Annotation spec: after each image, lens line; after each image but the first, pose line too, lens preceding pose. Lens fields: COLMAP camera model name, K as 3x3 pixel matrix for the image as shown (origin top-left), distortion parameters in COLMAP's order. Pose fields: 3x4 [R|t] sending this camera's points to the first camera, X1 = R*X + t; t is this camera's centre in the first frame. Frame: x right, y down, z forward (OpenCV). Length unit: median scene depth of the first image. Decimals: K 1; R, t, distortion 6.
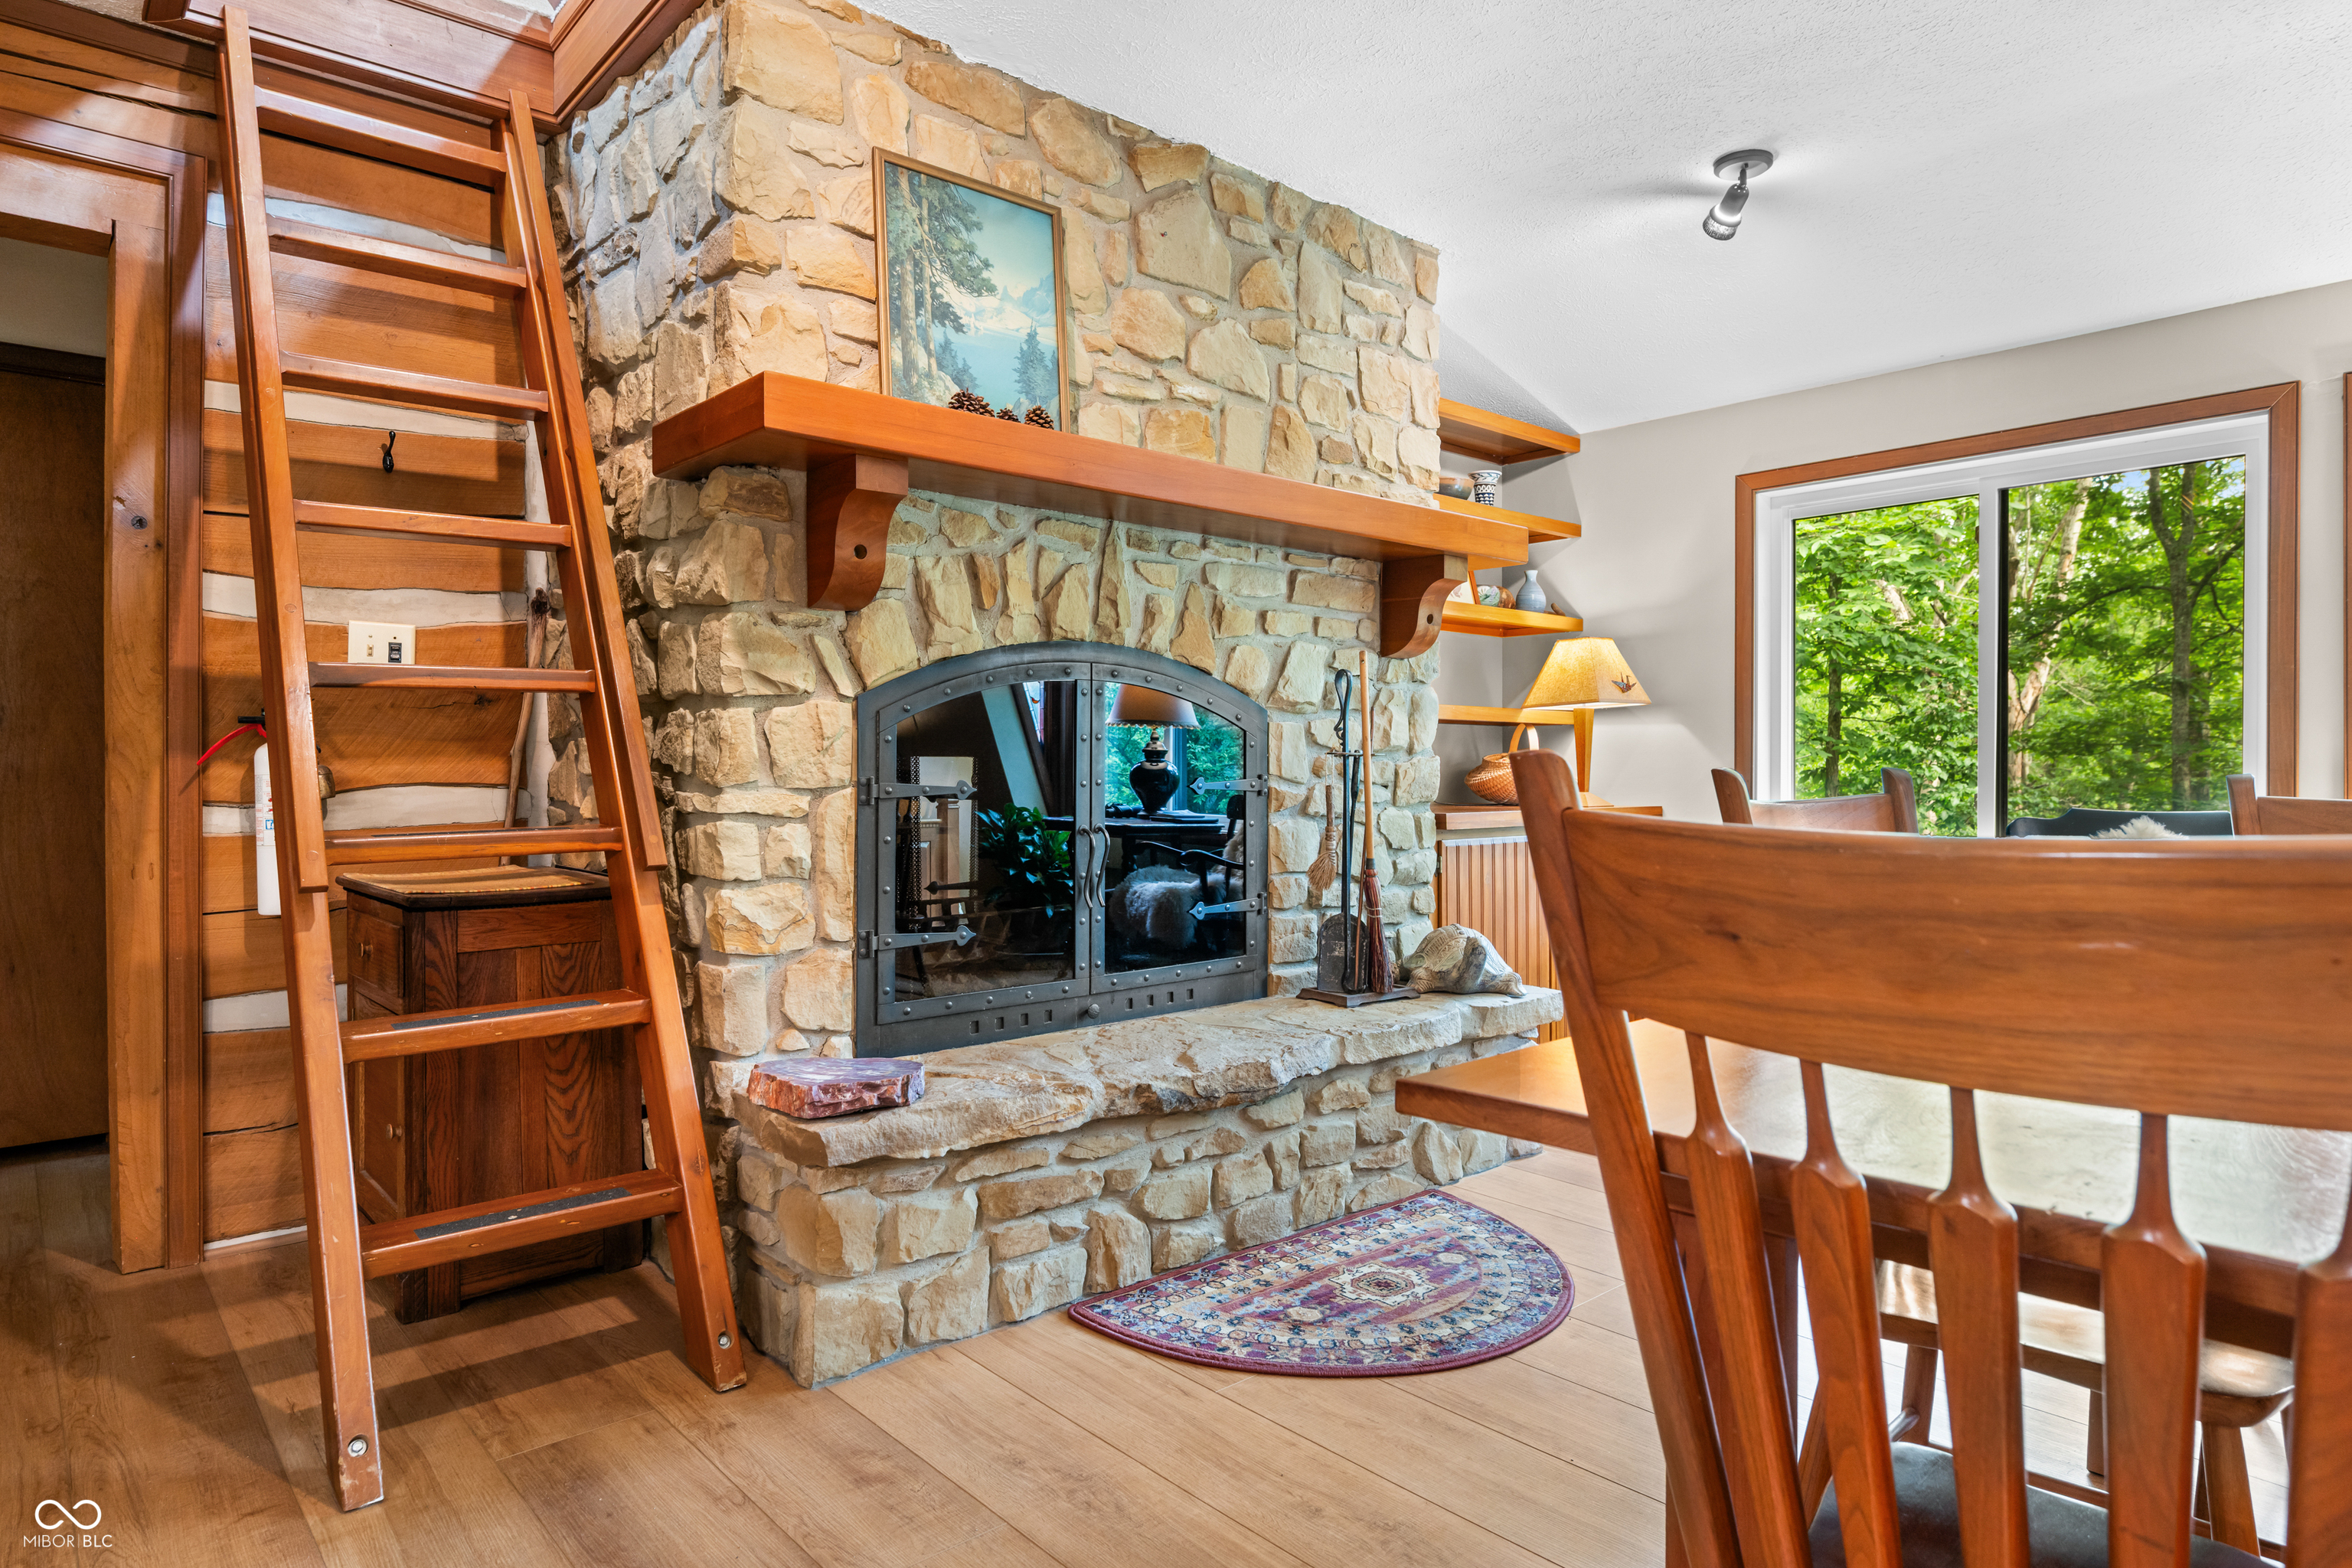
lens RADIAL K [[1346.0, 0, 1174.9], [0, 1346.0, 781.9], [0, 0, 1]] dist [-0.002629, -0.000431]
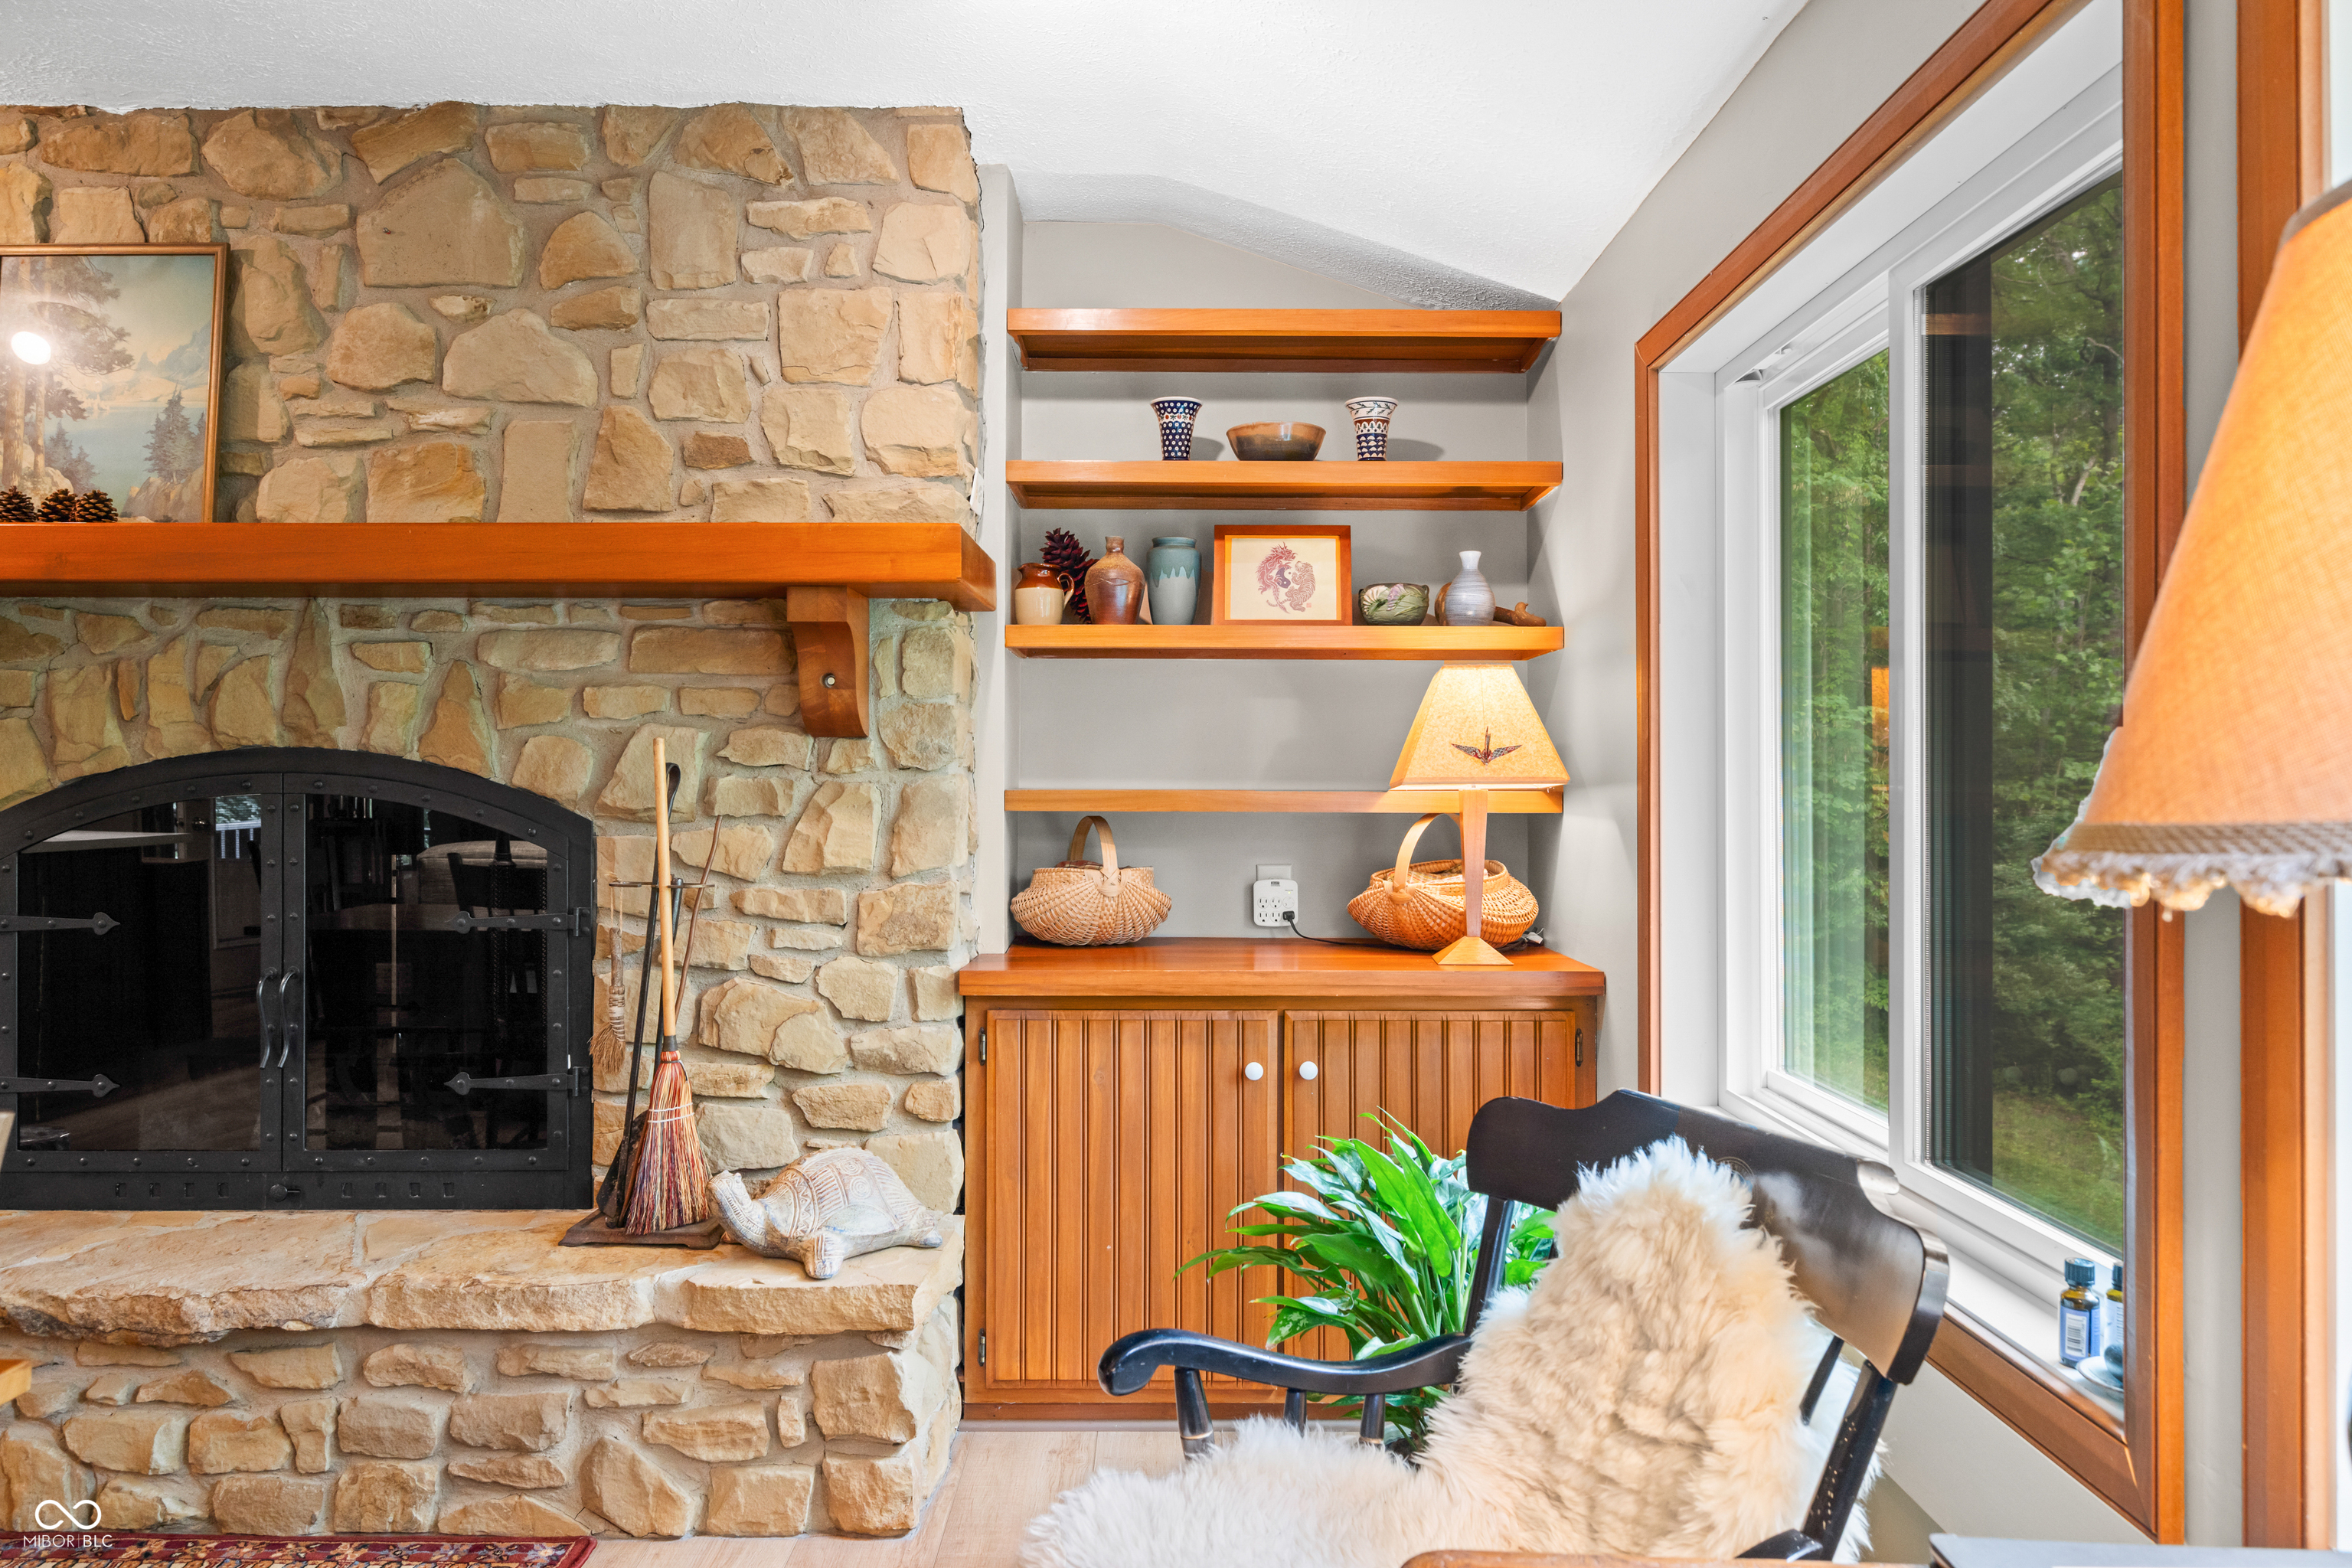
lens RADIAL K [[1597.8, 0, 1175.3], [0, 1597.8, 780.0], [0, 0, 1]] dist [-0.001243, -0.001087]
pose [[0.746581, 0.000438, -0.665294, 0.995027], [-0.007519, 0.999941, -0.007778, -0.079385], [0.665252, 0.010809, 0.746541, 0.621768]]
